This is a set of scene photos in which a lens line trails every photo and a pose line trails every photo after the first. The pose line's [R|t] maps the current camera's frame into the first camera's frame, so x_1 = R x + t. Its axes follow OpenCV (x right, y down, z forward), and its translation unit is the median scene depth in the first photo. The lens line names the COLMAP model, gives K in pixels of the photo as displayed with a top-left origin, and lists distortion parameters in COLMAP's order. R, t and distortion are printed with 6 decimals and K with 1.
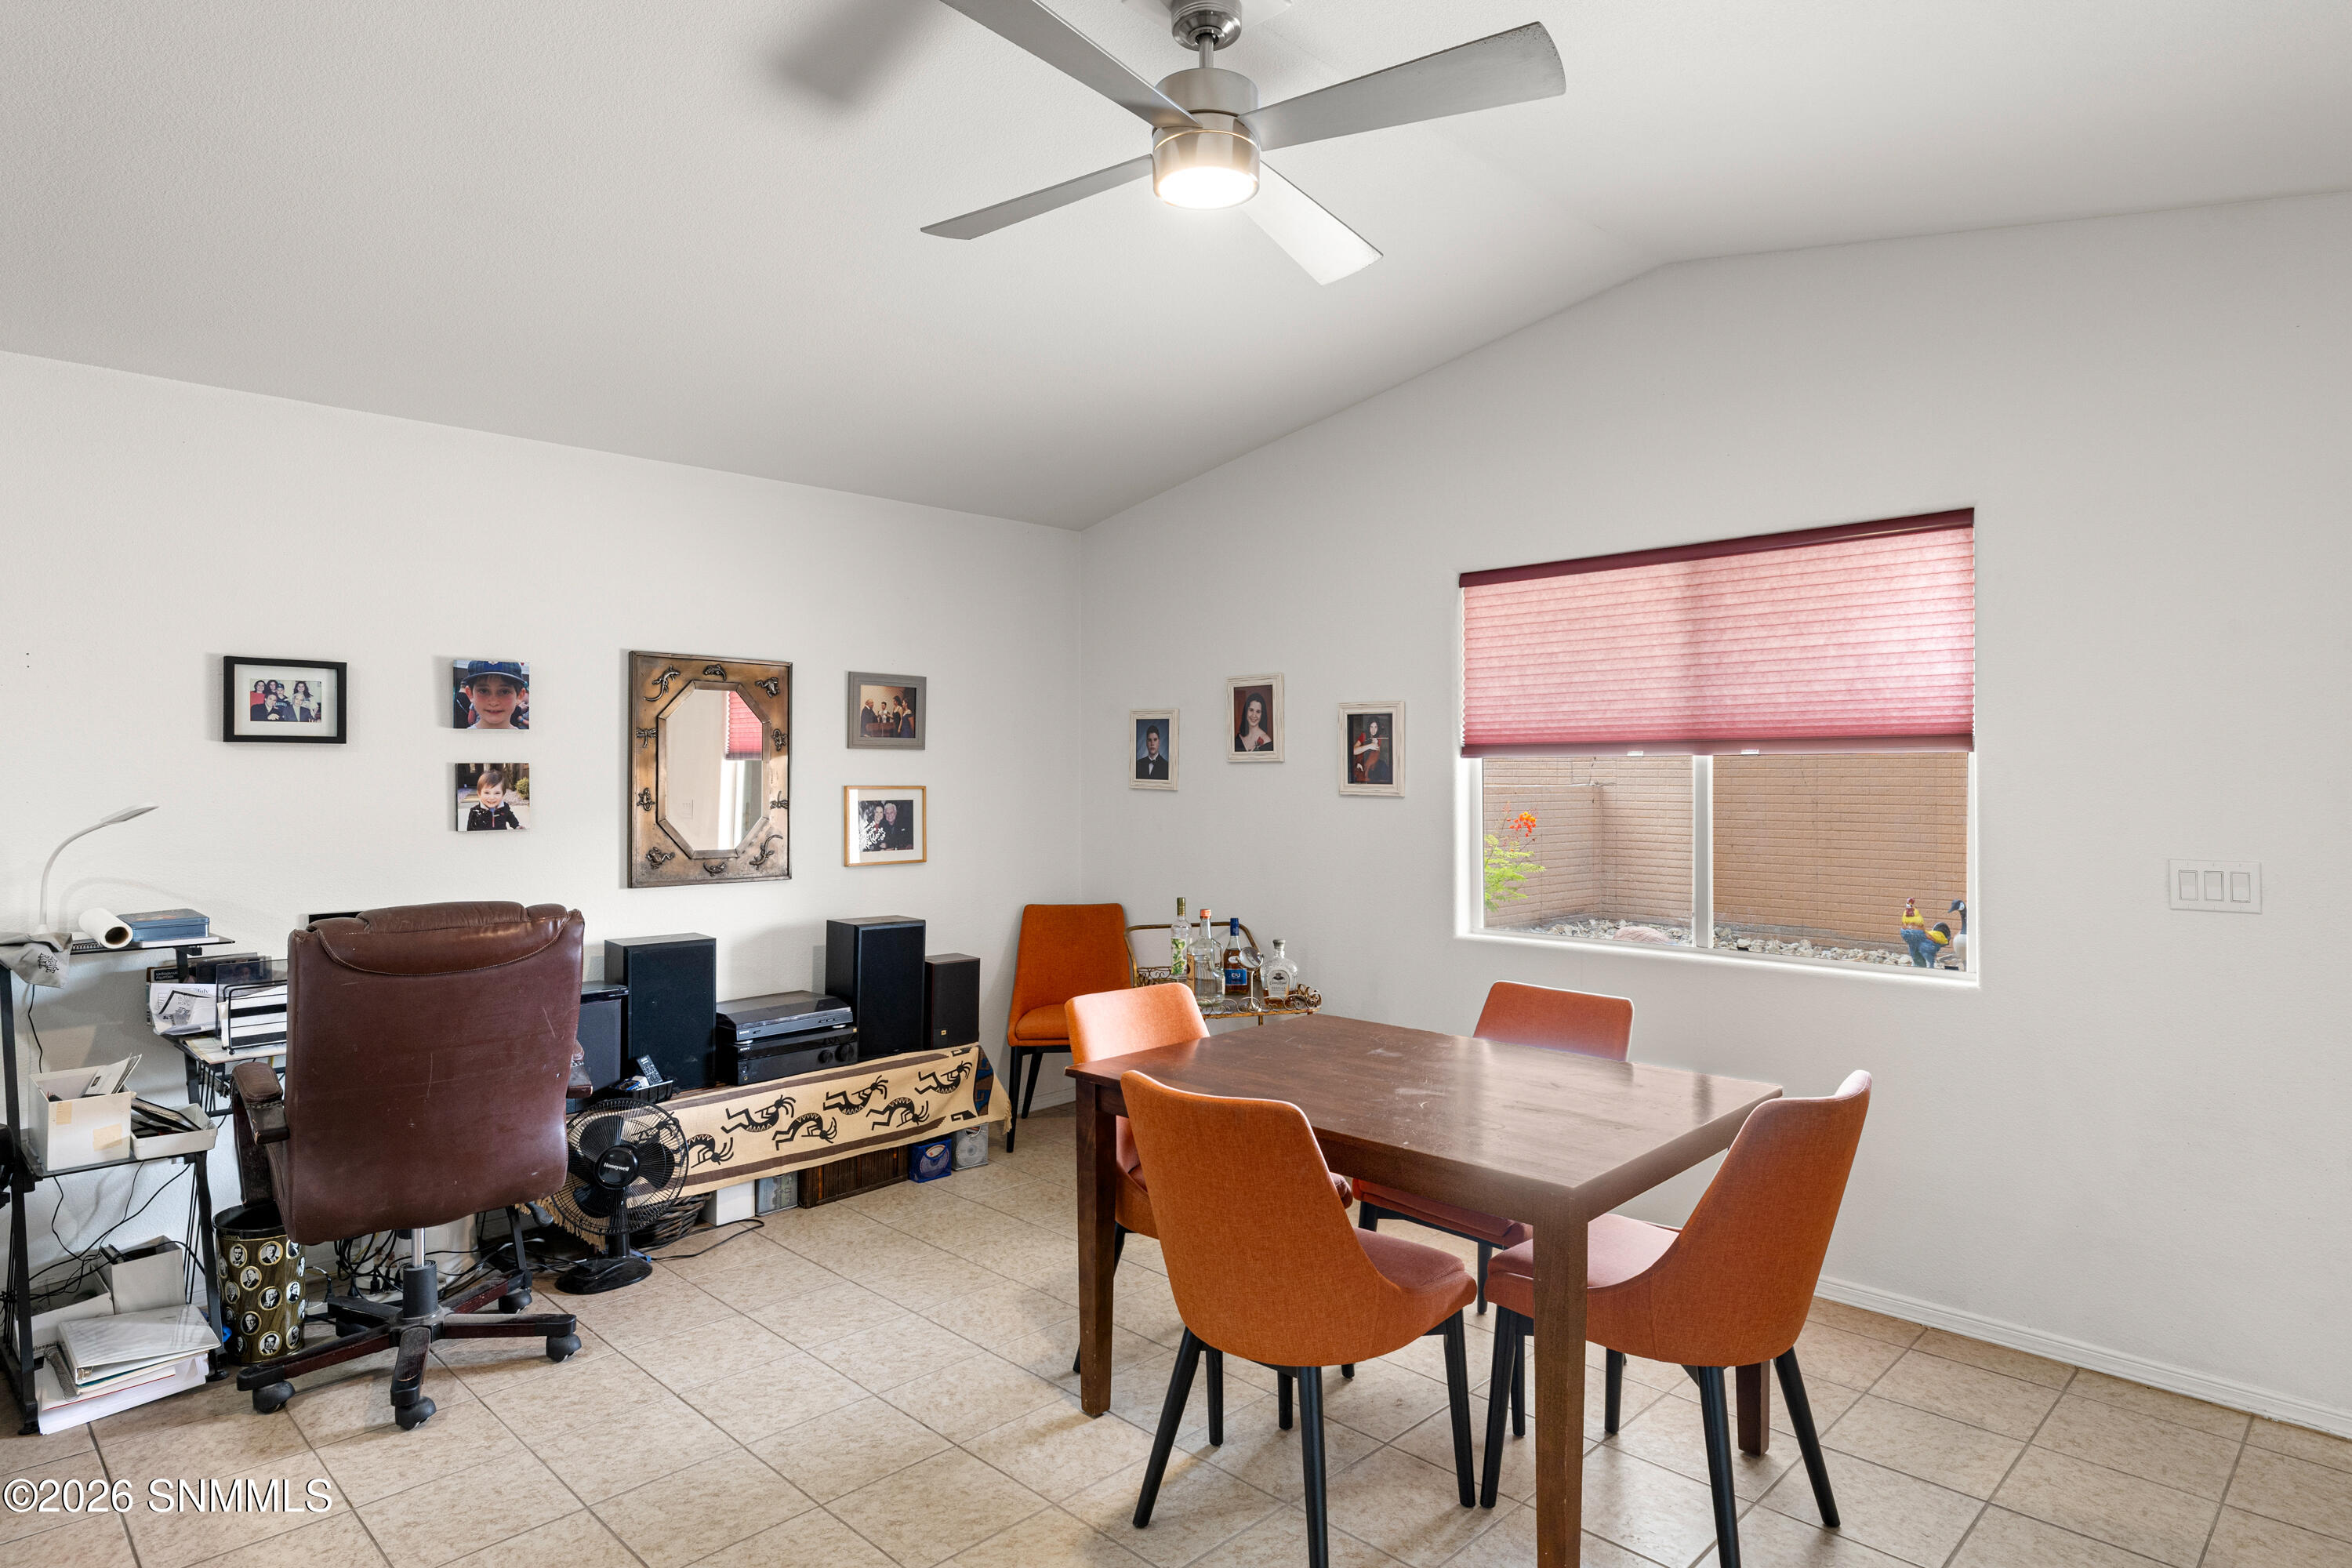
lens RADIAL K [[1321.0, 0, 1172.7], [0, 1321.0, 773.7], [0, 0, 1]] dist [0.000139, -0.000169]
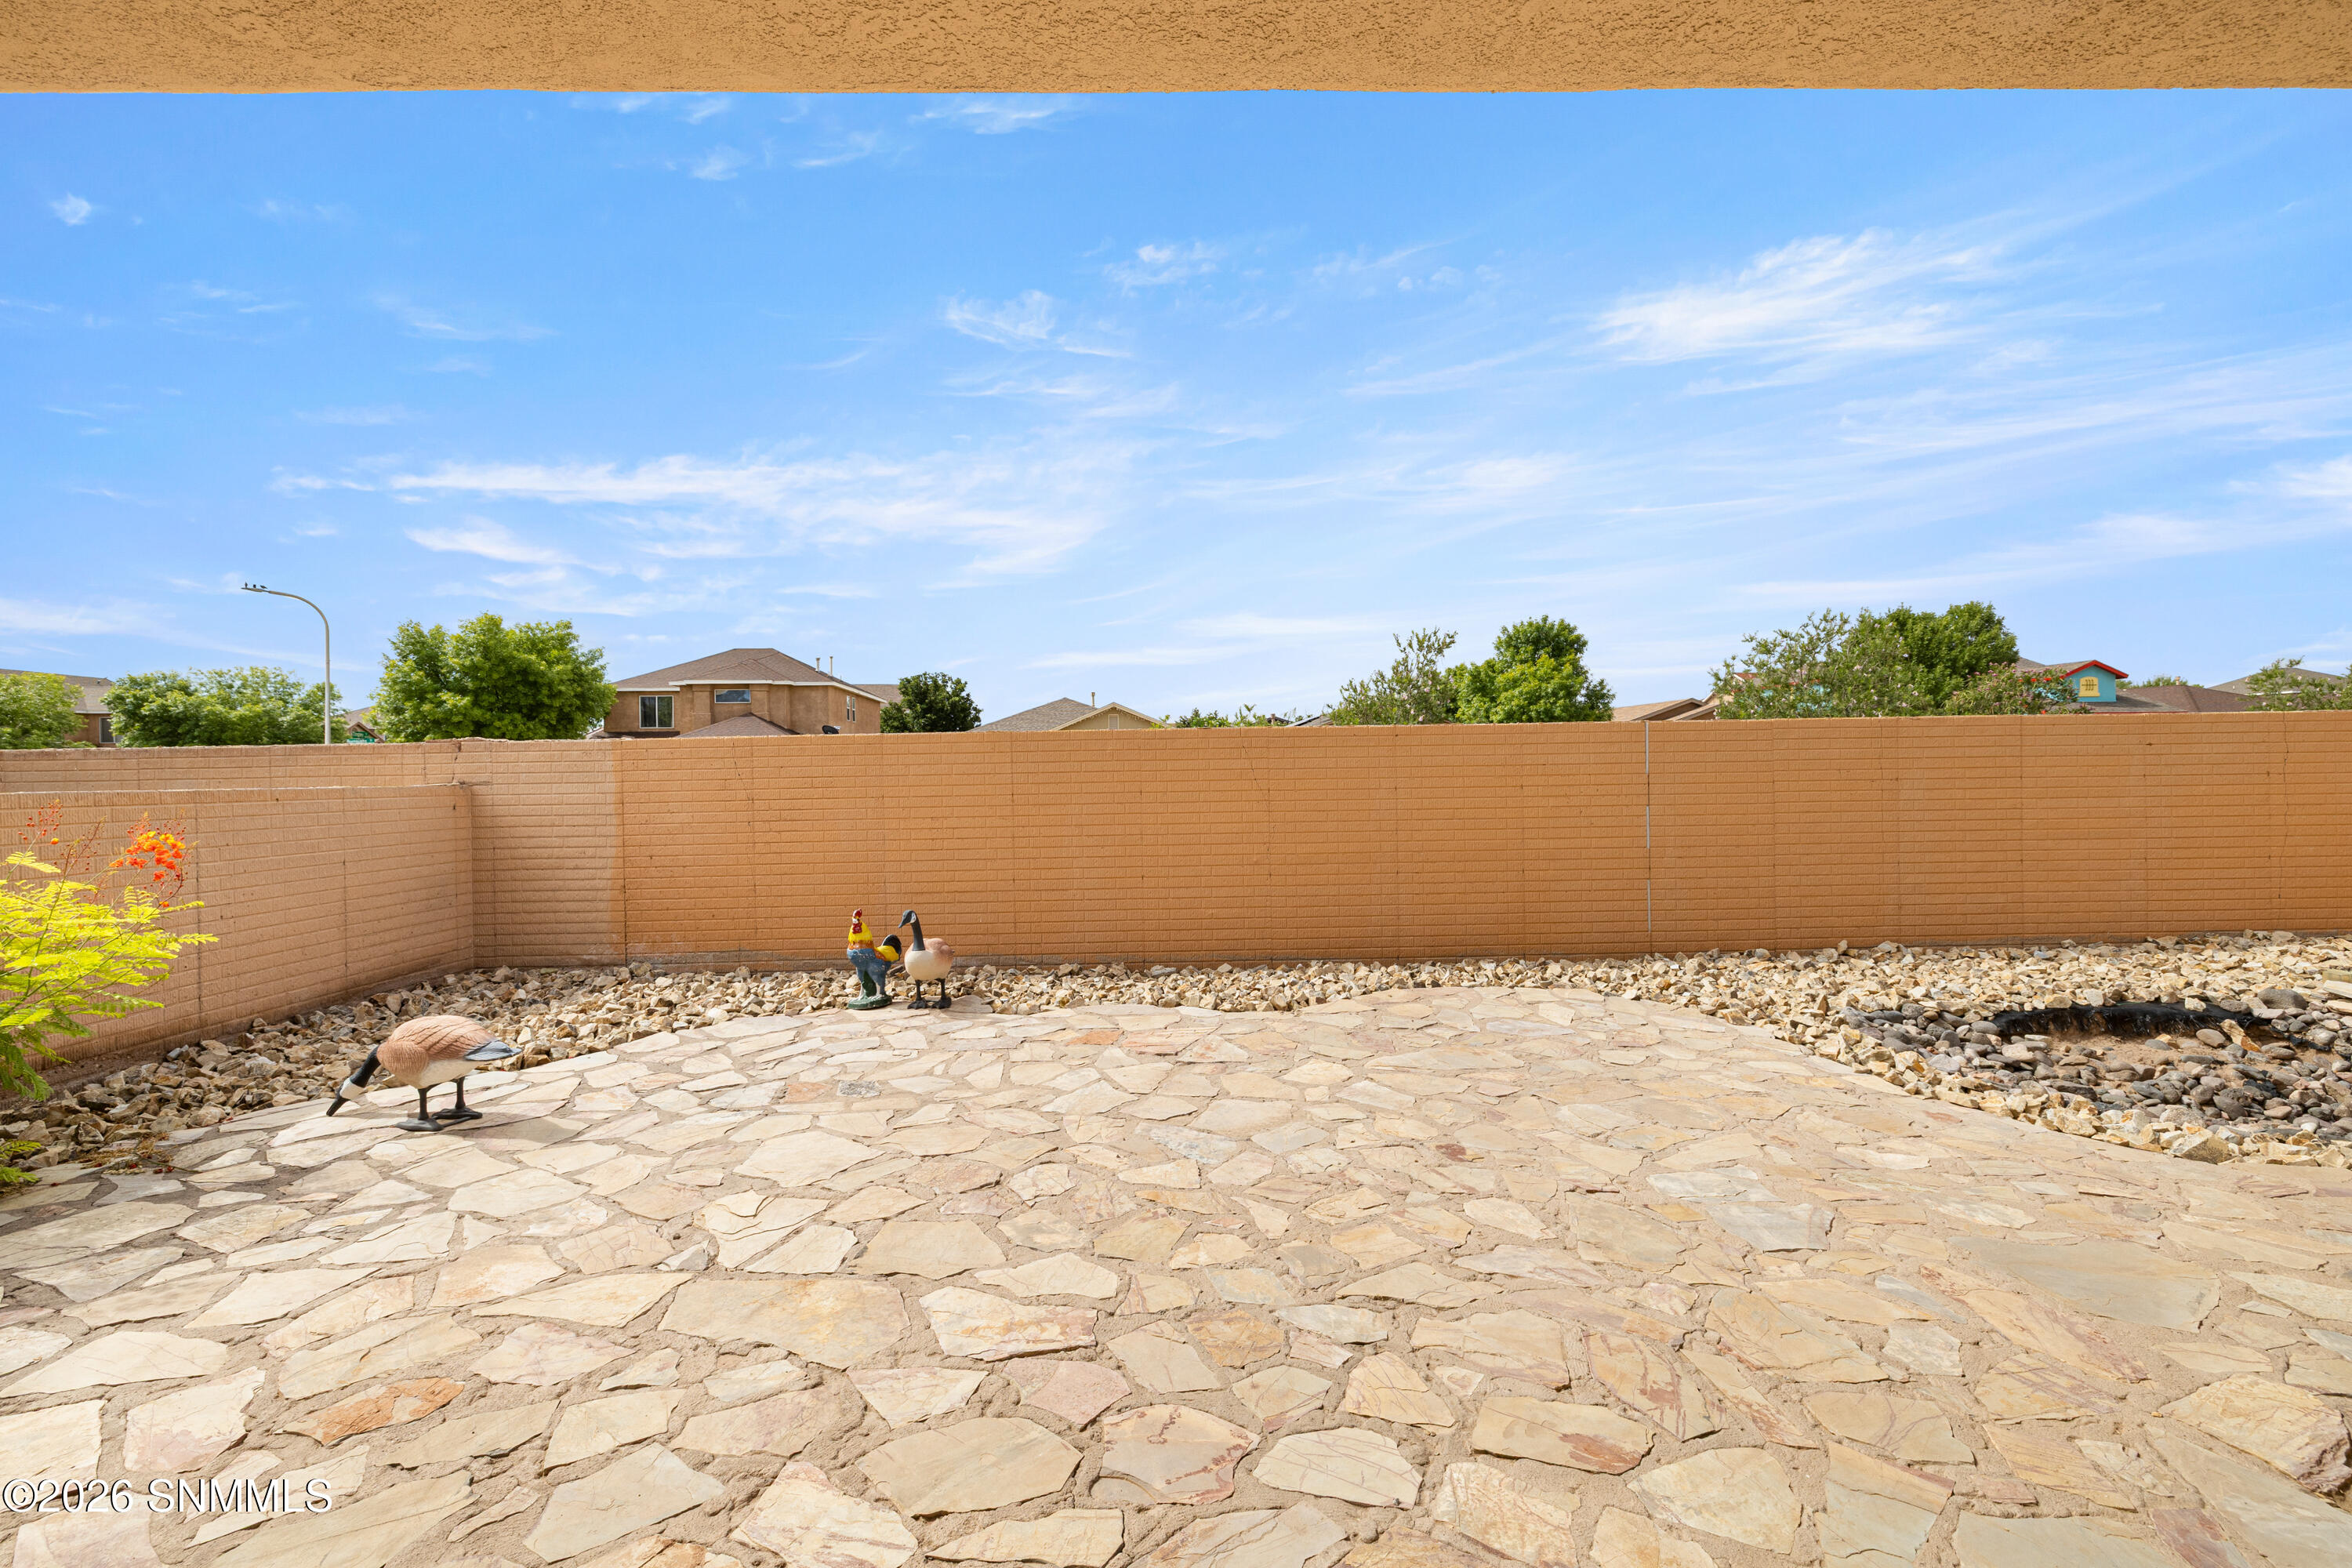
lens RADIAL K [[1007.5, 0, 1172.6], [0, 1007.5, 763.8], [0, 0, 1]] dist [-0.001202, -0.000291]
pose [[0.690698, -0.008271, 0.723096, 0.195658], [0.019077, 0.999795, -0.006786, 0.008326], [-0.722891, 0.018482, 0.690715, 0.343297]]
